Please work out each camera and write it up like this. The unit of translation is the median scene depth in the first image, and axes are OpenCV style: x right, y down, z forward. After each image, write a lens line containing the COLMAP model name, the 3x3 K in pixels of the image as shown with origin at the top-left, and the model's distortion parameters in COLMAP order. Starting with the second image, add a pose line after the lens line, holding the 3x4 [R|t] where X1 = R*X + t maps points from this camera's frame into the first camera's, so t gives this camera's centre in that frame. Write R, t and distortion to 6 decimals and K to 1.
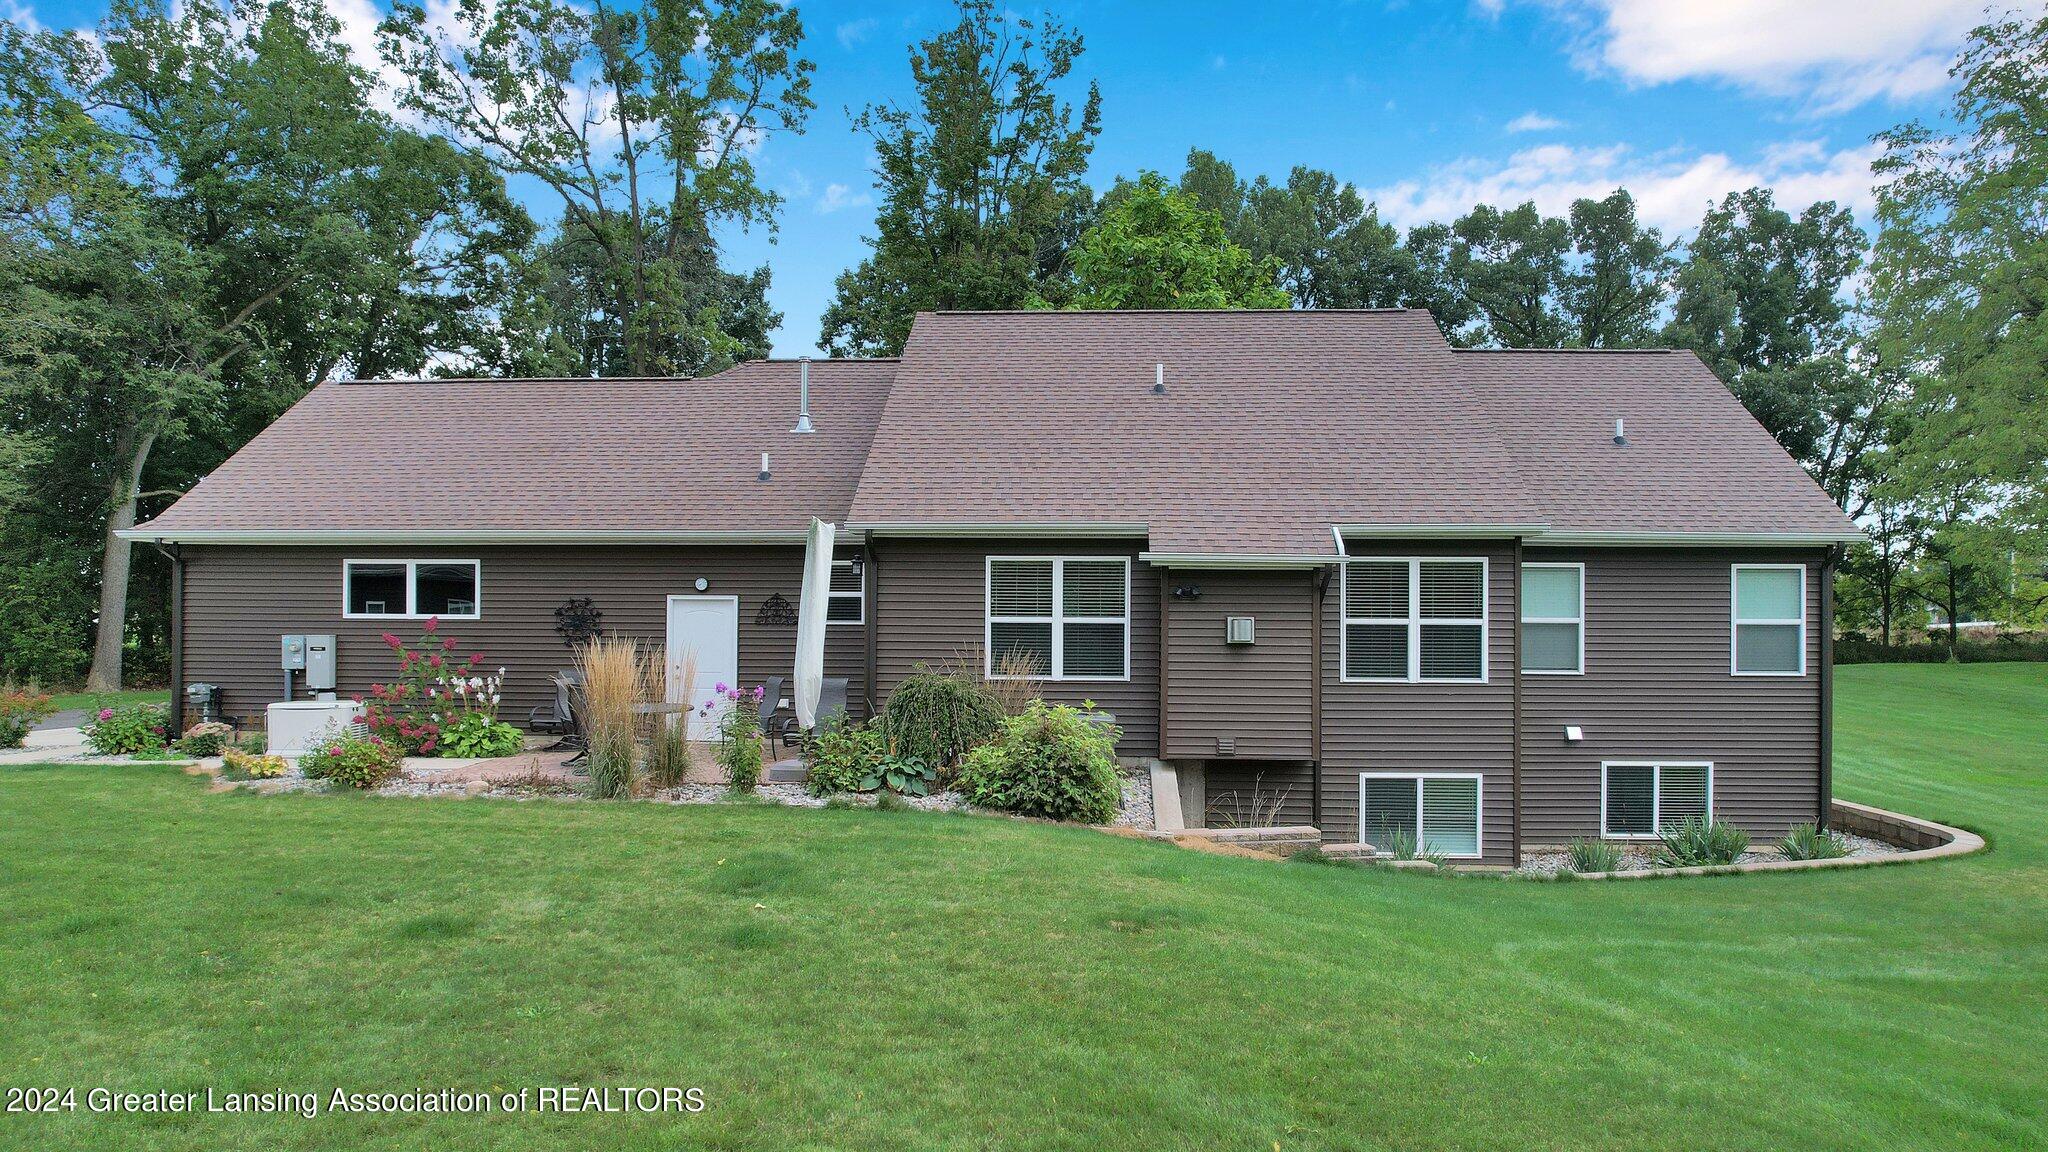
lens RADIAL K [[1308.6, 0, 1032.3], [0, 1308.6, 586.2], [0, 0, 1]] dist [-0.079275, 0.073815]
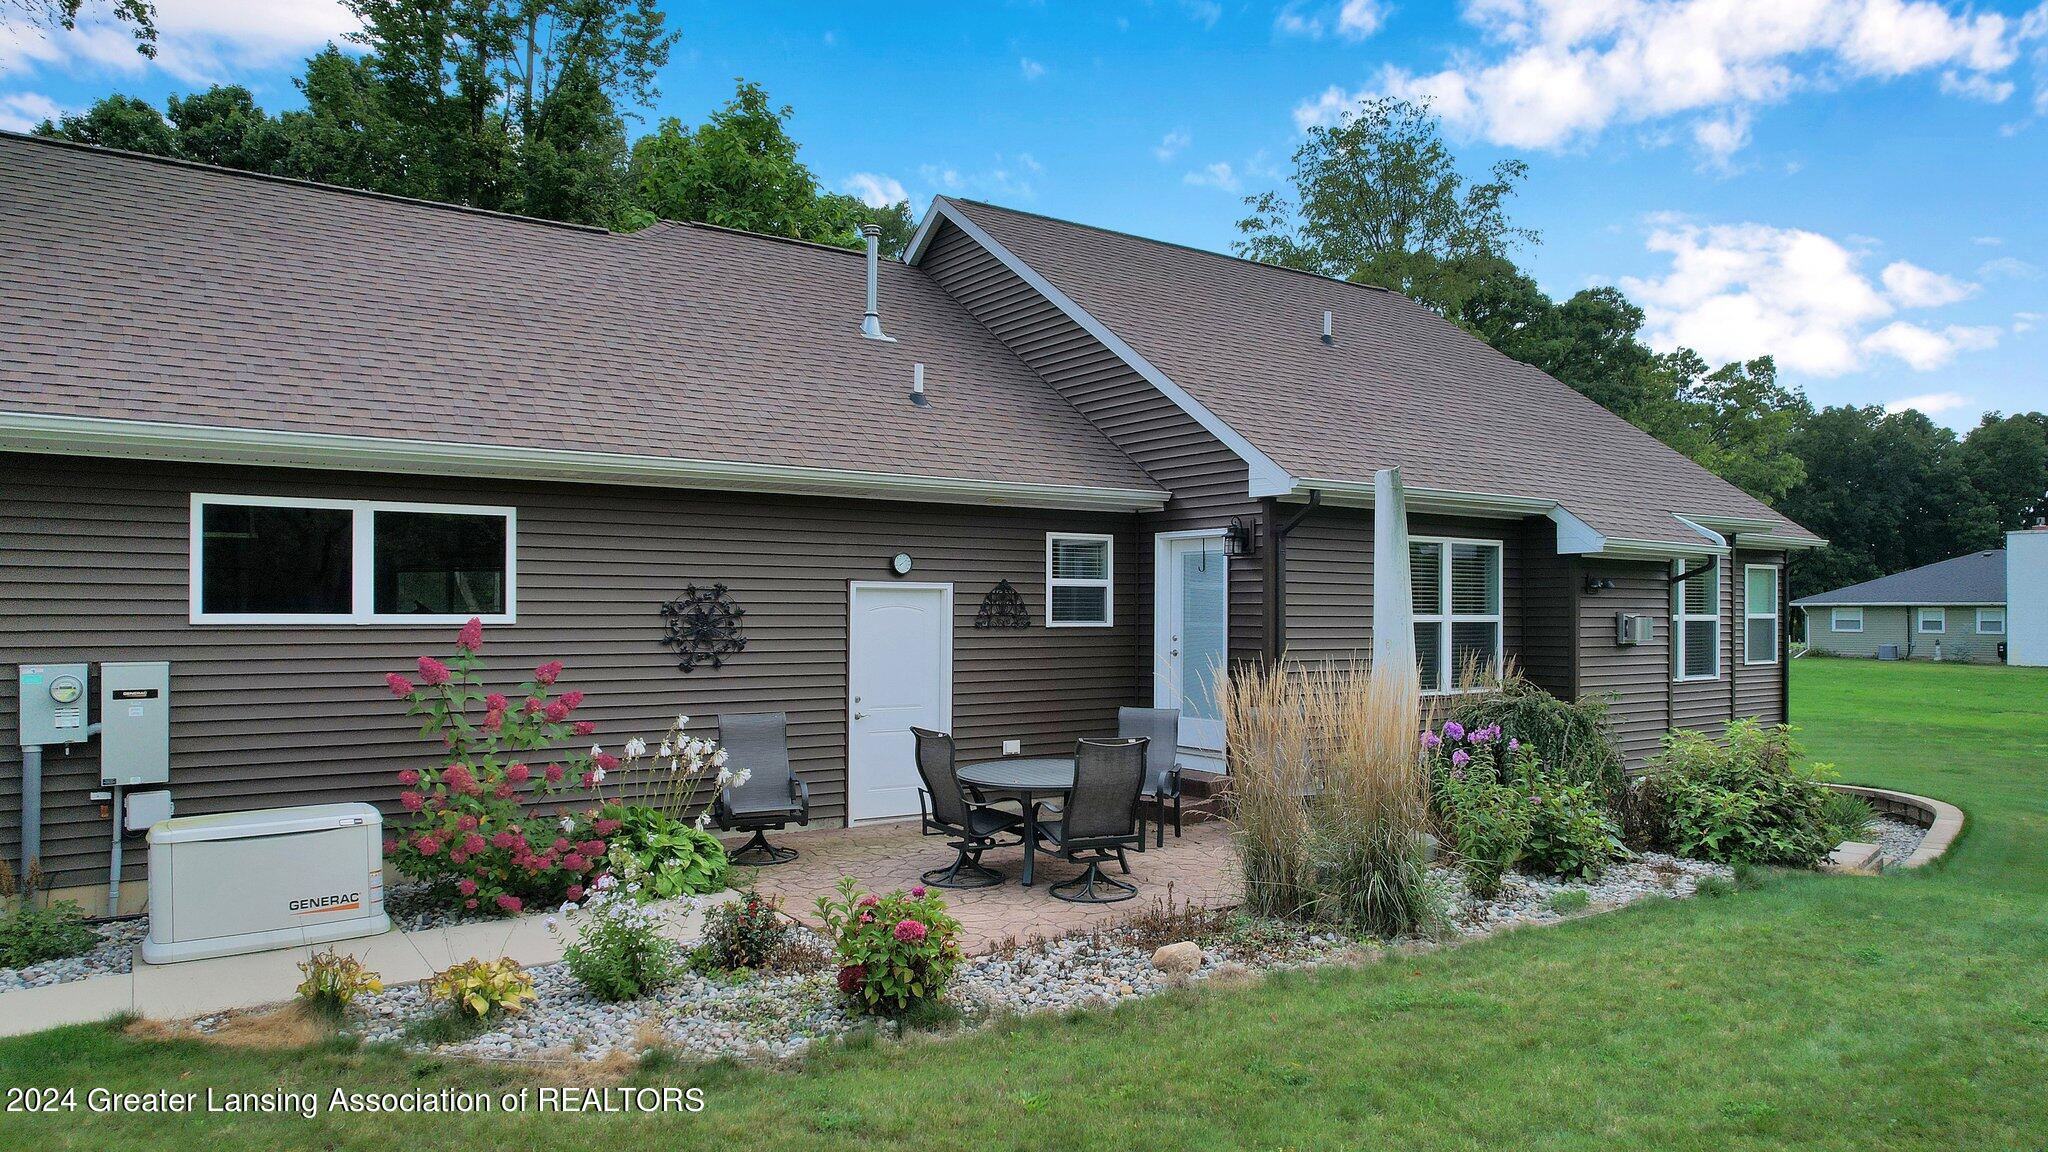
lens RADIAL K [[1308.6, 0, 1032.3], [0, 1308.6, 586.2], [0, 0, 1]] dist [-0.079275, 0.073815]
pose [[0.800016, 0.008635, 0.599916, -0.572380], [-0.011649, 0.999932, 0.001141, 0.007729], [-0.599865, -0.007901, 0.800062, 0.465514]]
